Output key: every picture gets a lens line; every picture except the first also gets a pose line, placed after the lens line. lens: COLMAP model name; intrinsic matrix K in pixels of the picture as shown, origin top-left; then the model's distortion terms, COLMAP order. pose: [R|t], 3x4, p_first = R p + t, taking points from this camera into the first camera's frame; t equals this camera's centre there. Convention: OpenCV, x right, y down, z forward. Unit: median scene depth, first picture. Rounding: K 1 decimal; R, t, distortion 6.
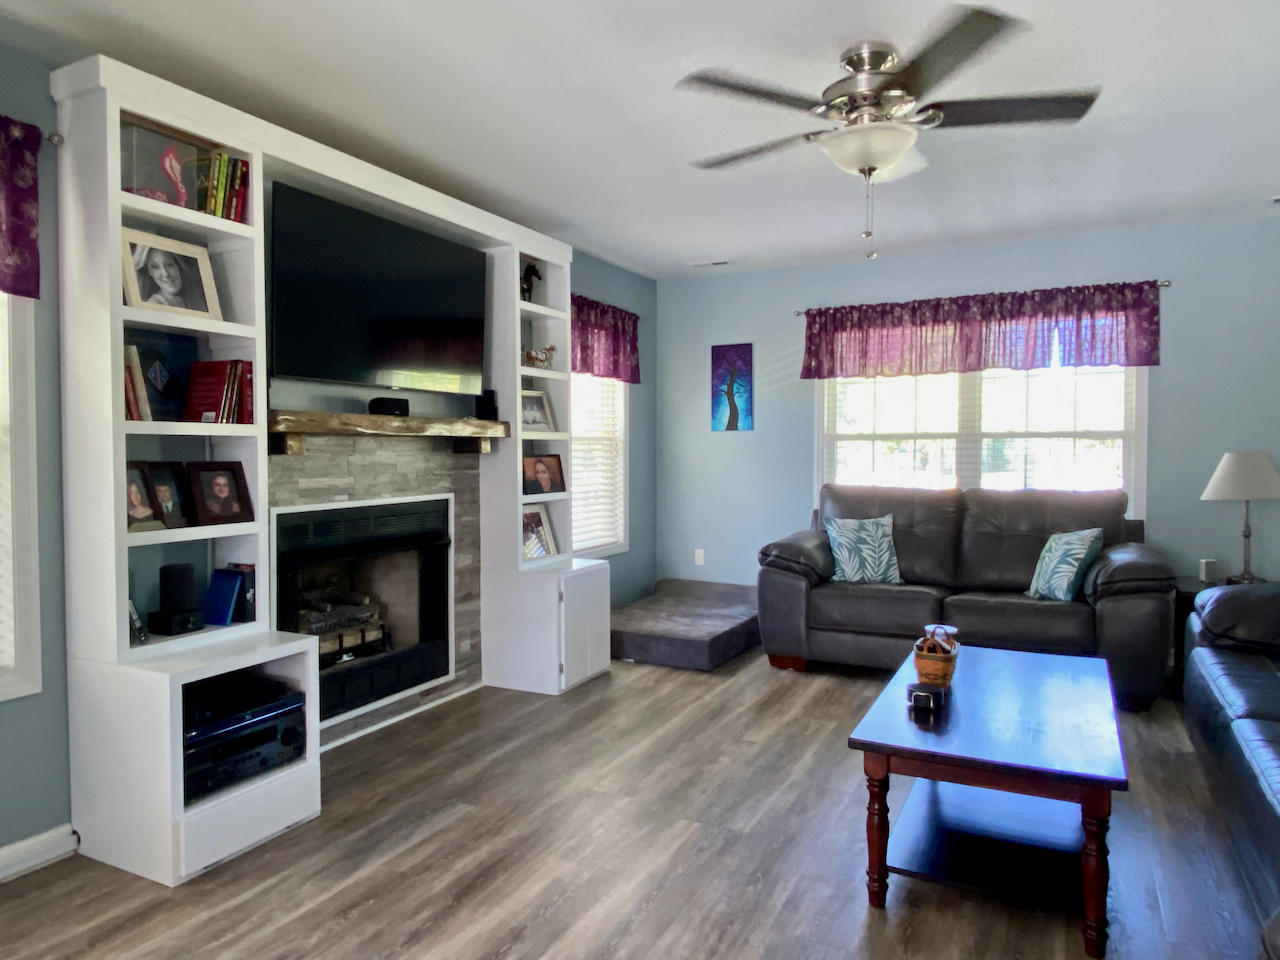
lens RADIAL K [[855.0, 0, 633.9], [0, 855.0, 467.4], [0, 0, 1]] dist [0.062399, -0.088222]
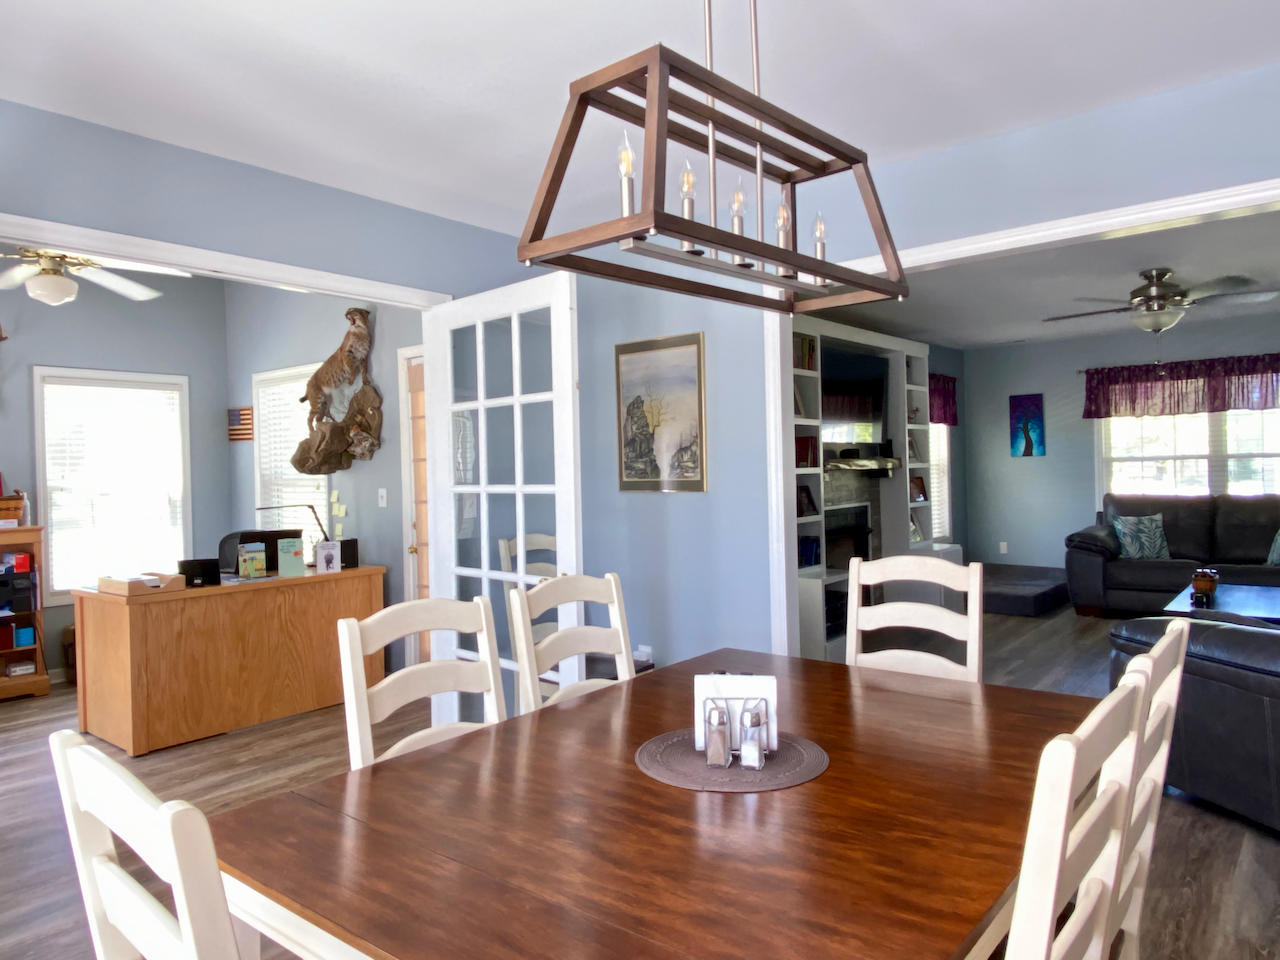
lens RADIAL K [[855.0, 0, 633.9], [0, 855.0, 467.4], [0, 0, 1]] dist [0.062399, -0.088222]
pose [[0.975397, -0.023393, -0.219209, -0.235982], [0.018985, 0.999573, -0.022194, -0.006865], [0.219635, 0.017487, 0.975425, -0.593526]]
